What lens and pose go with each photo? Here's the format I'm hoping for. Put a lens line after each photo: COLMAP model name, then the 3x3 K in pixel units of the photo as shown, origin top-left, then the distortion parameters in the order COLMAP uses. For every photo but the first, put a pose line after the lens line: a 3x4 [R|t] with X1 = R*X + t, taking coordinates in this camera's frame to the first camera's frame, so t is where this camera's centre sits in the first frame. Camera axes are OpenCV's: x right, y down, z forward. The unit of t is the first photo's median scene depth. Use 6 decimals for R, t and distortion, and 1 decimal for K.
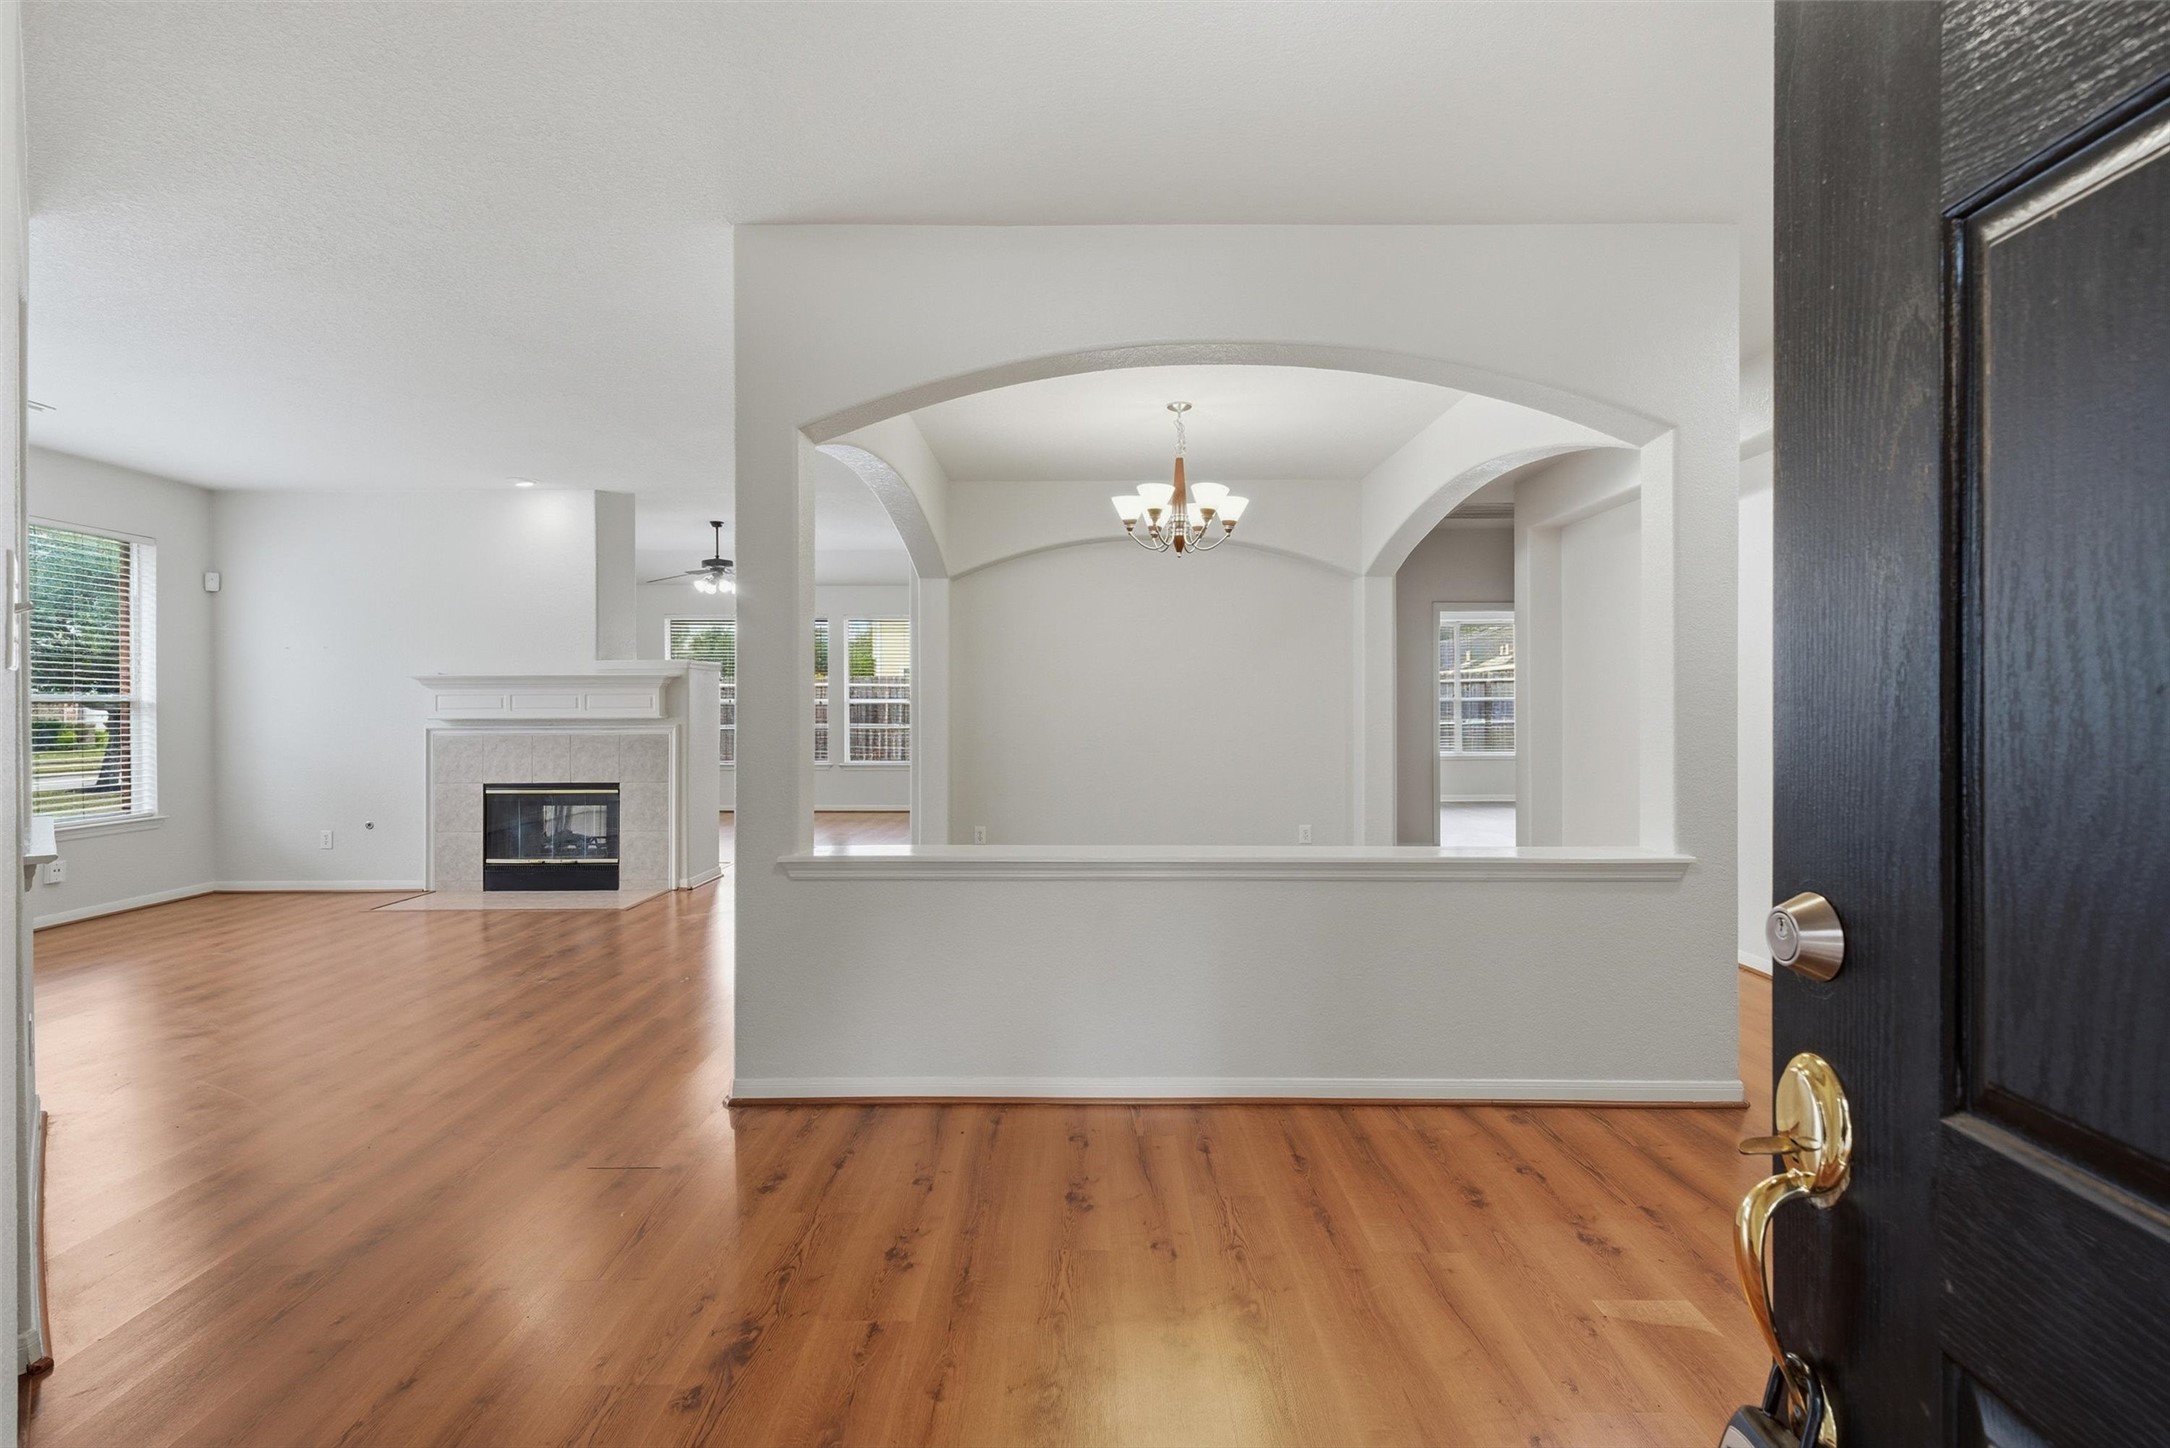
lens RADIAL K [[1027.9, 0, 1089.2], [0, 1027.9, 707.5], [0, 0, 1]] dist [0.002627, -0.000453]
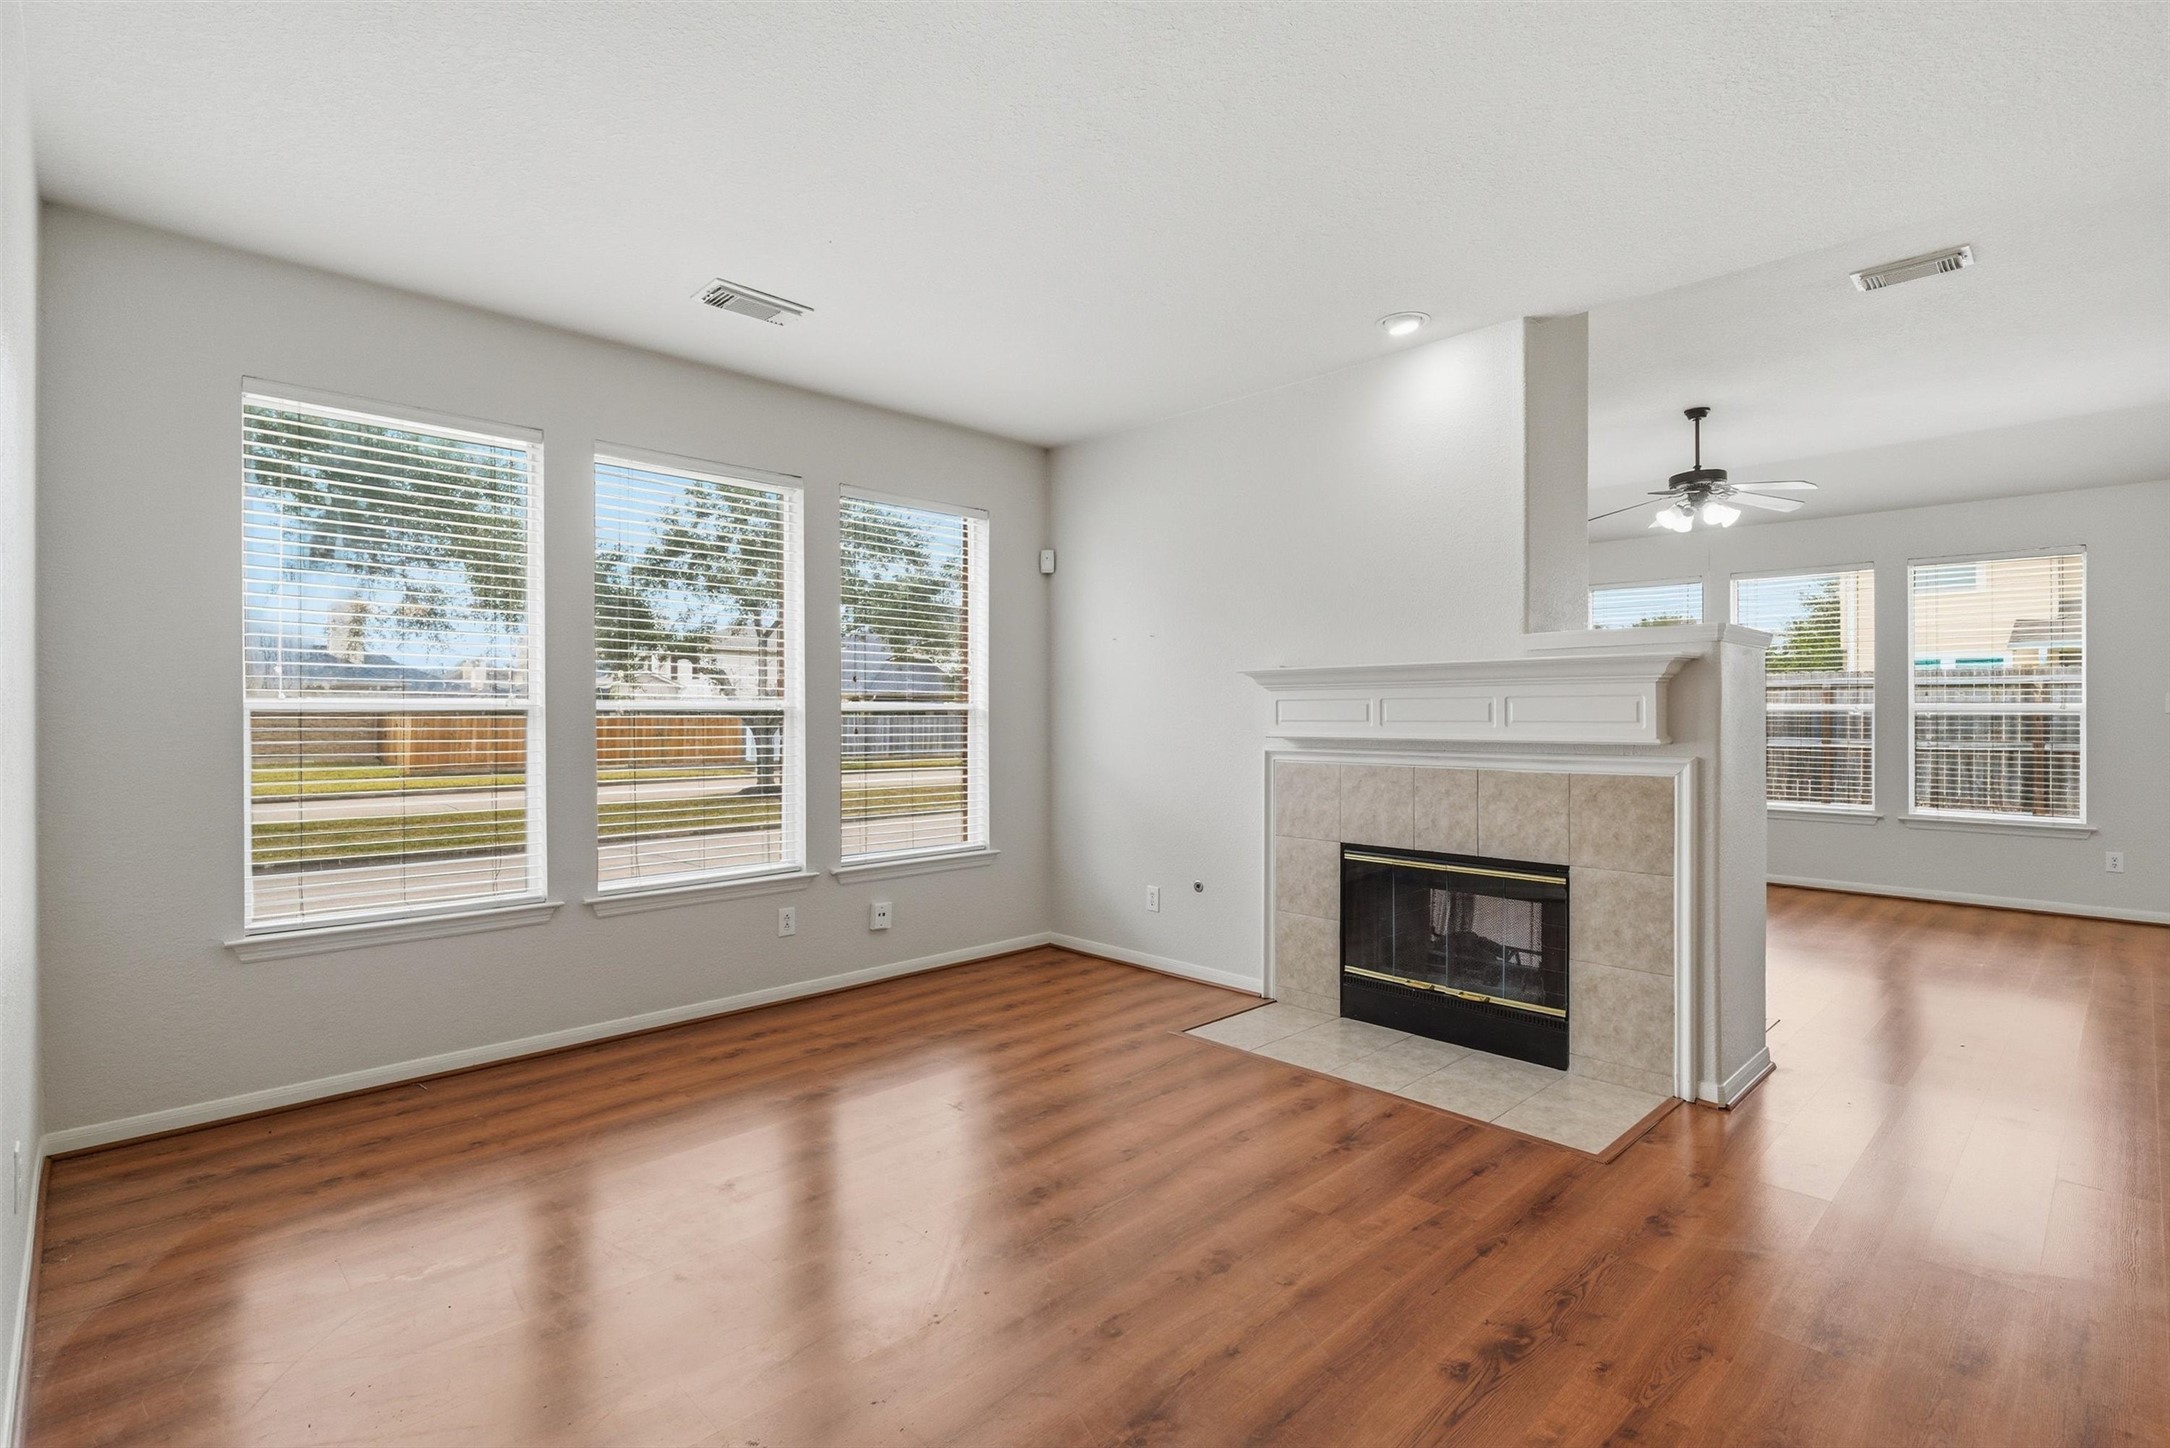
lens RADIAL K [[1027.9, 0, 1085.1], [0, 1027.9, 708.5], [0, 0, 1]] dist [0.002627, -0.000453]
pose [[0.699203, -0.000533, -0.714923, -0.254875], [-0.004339, 0.999978, -0.004990, -0.002899], [0.714910, 0.006591, 0.699186, 0.457918]]
